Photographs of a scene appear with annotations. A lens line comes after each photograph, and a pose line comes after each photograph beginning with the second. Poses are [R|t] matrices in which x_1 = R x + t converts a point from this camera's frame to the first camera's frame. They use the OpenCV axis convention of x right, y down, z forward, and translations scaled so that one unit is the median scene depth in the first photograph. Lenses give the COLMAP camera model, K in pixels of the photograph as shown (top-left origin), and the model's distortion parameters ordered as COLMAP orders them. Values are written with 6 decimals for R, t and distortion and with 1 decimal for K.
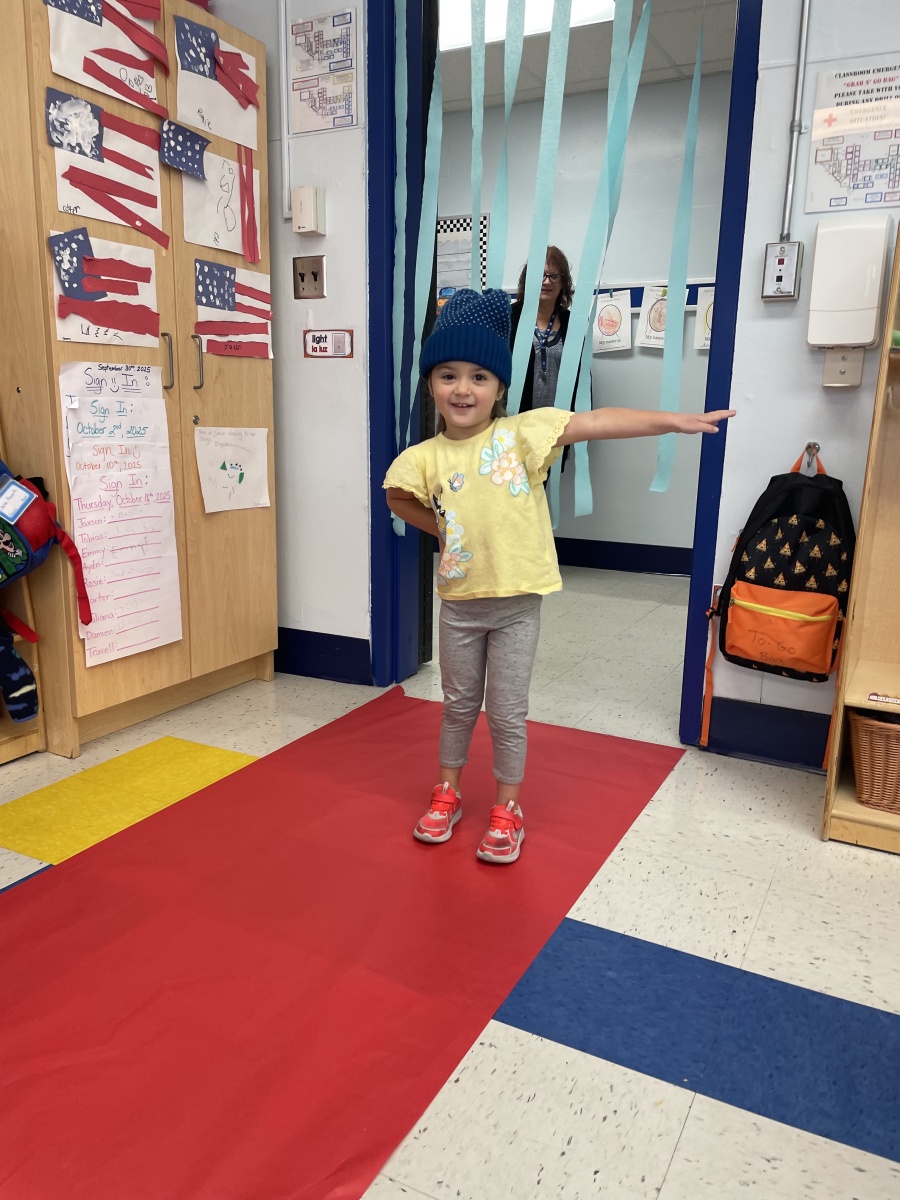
lens RADIAL K [[900.1, 0, 441.6], [0, 900.1, 611.7], [0, 0, 1]] dist [0.074953, -0.101977]
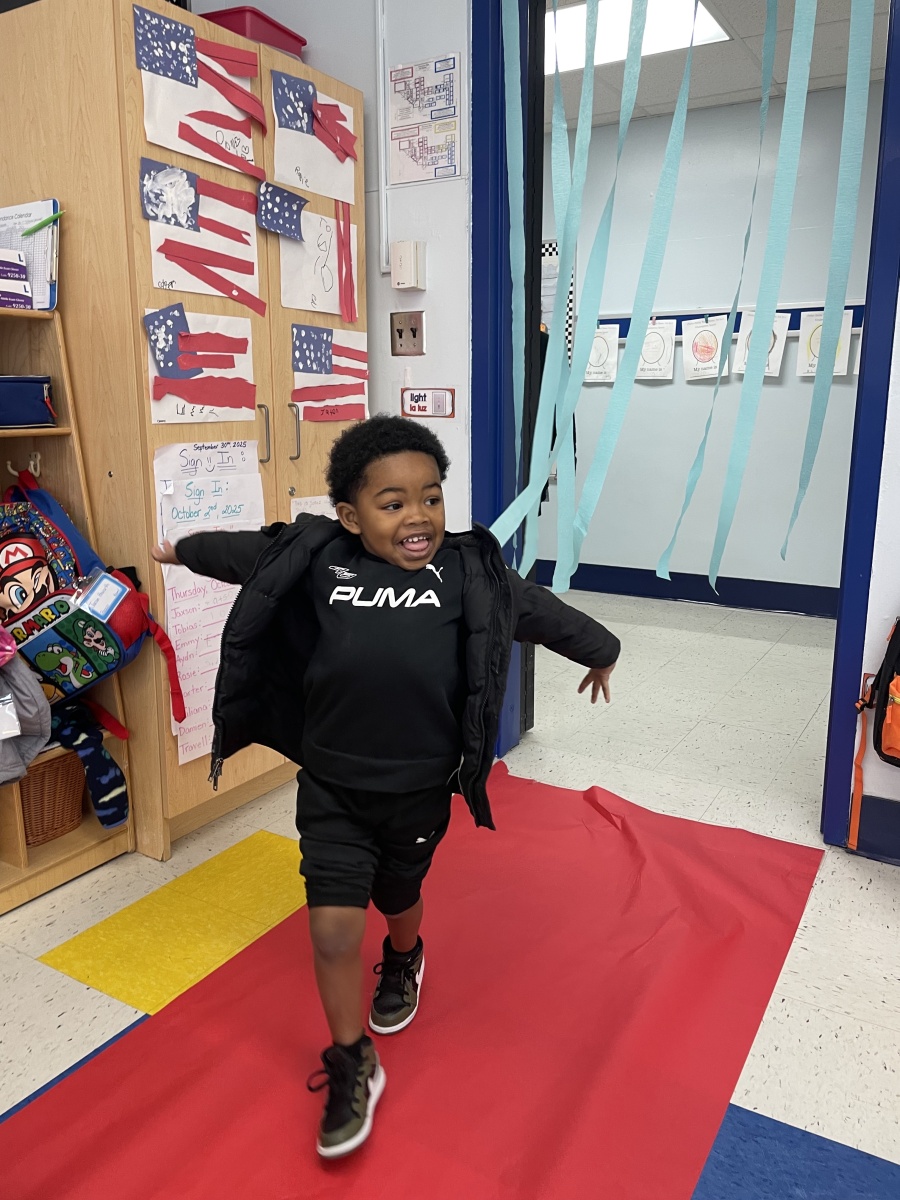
lens RADIAL K [[900.1, 0, 461.1], [0, 900.1, 587.1], [0, 0, 1]] dist [0.074953, -0.101977]
pose [[0.998893, -0.006394, -0.046603, -0.056337], [0.005431, 0.999770, -0.020750, -0.099106], [0.046725, 0.020473, 0.998698, 0.078731]]
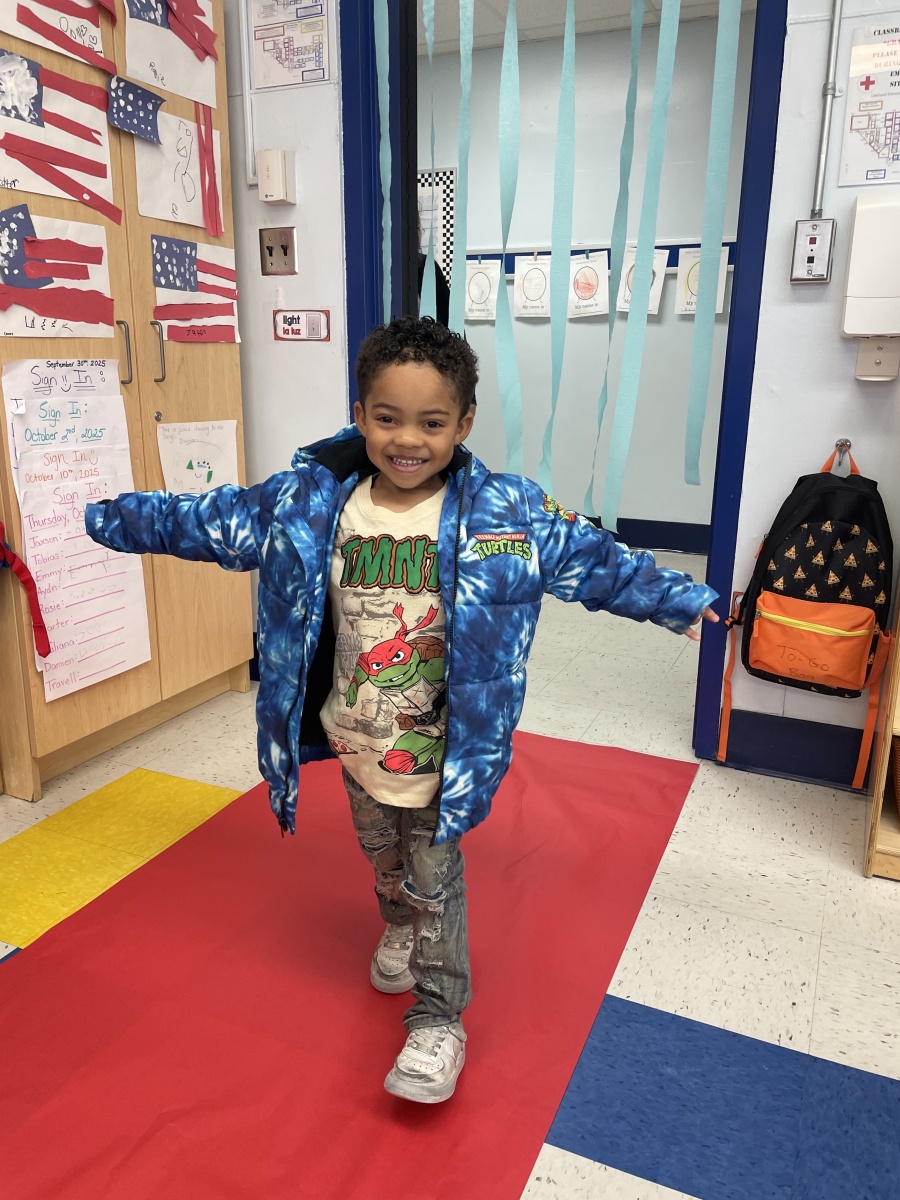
lens RADIAL K [[900.1, 0, 441.0], [0, 900.1, 601.6], [0, 0, 1]] dist [0.074953, -0.101977]
pose [[0.998408, -0.024630, 0.050740, -0.045657], [0.022393, 0.998773, 0.044179, -0.067380], [-0.051766, -0.042972, 0.997734, 0.090734]]
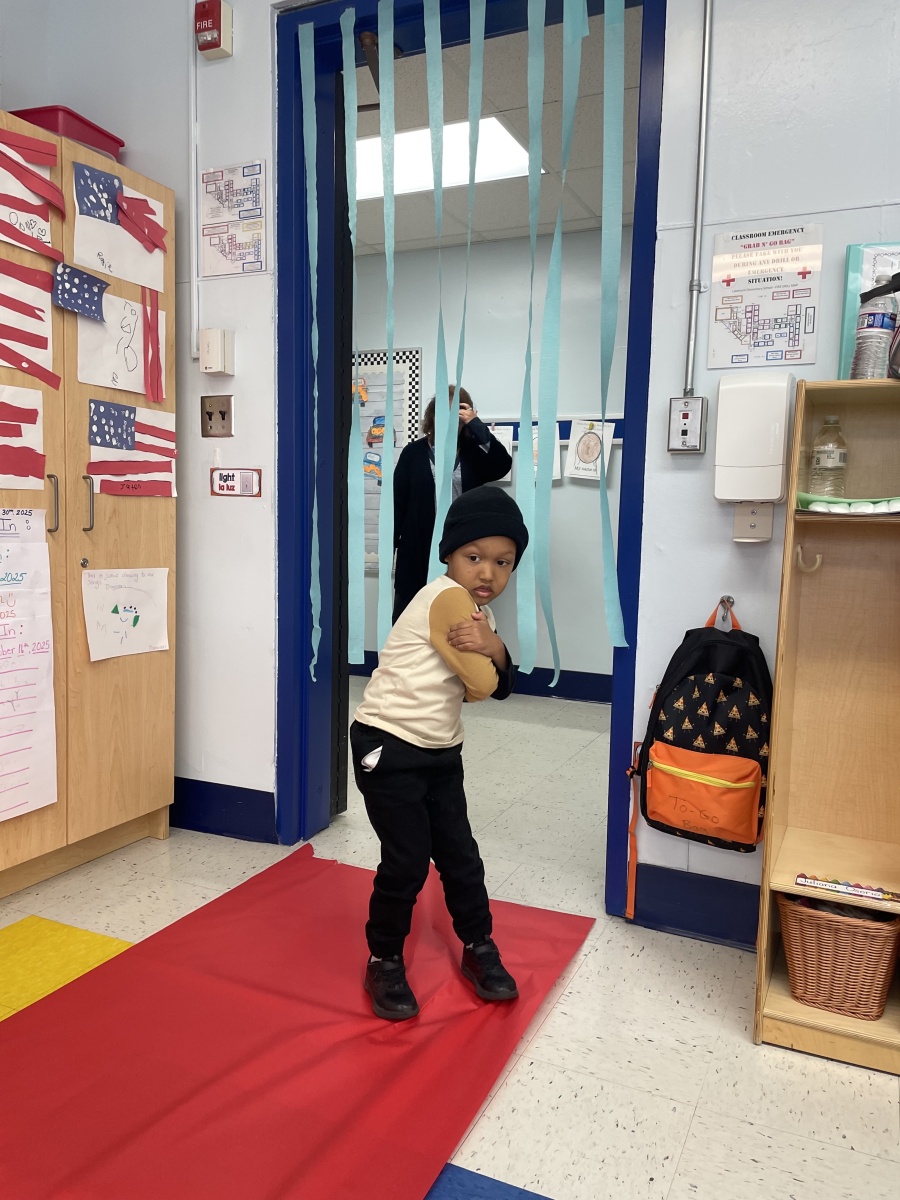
lens RADIAL K [[900.1, 0, 444.6], [0, 900.1, 599.3], [0, 0, 1]] dist [0.074953, -0.101977]
pose [[0.998671, 0.002795, 0.051460, 0.056464], [0.003873, 0.991633, -0.129030, -0.056202], [-0.051390, 0.129058, 0.990305, 0.062419]]
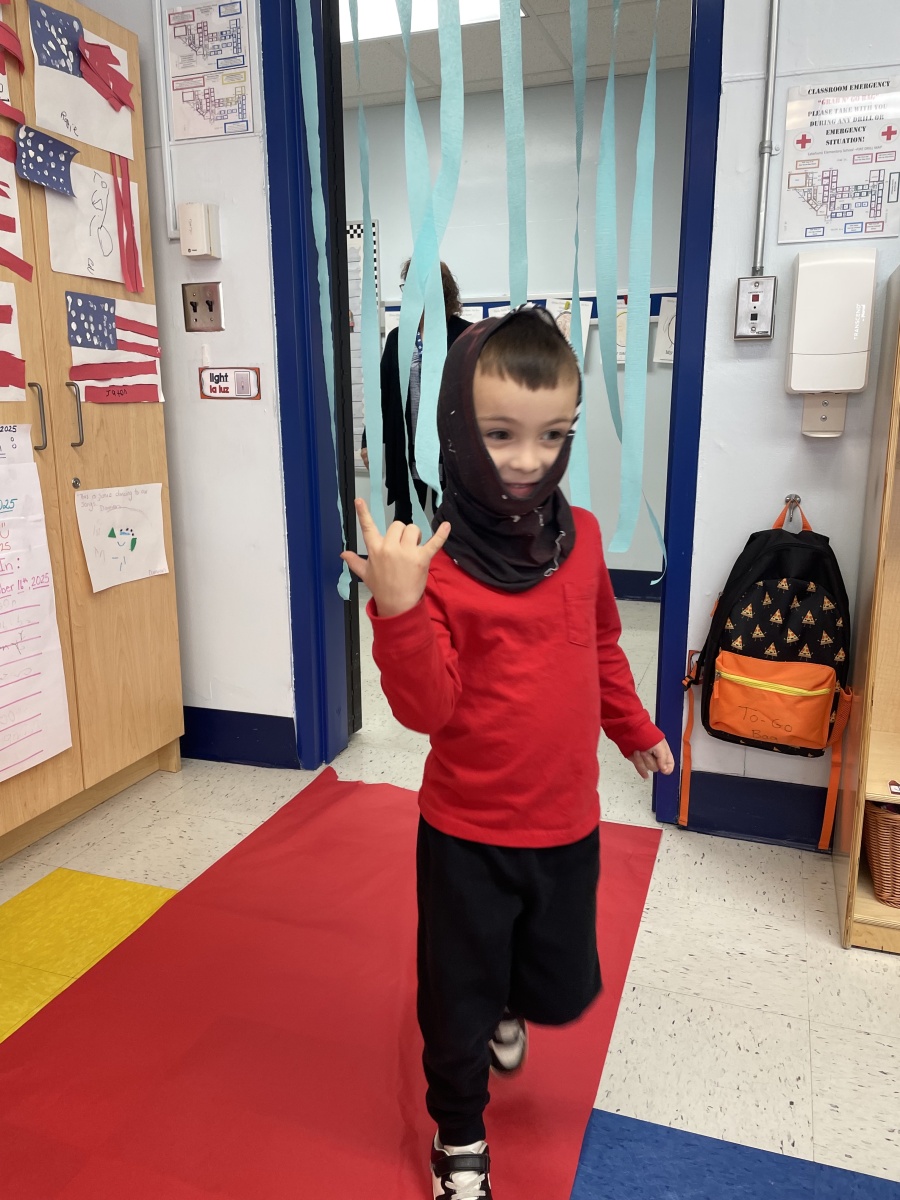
lens RADIAL K [[900.1, 0, 444.5], [0, 900.1, 601.6], [0, 0, 1]] dist [0.074953, -0.101977]
pose [[0.988876, -0.053742, 0.138695, -0.063586], [0.053947, 0.998541, 0.002289, -0.093965], [-0.138615, 0.005219, 0.990333, 0.140831]]
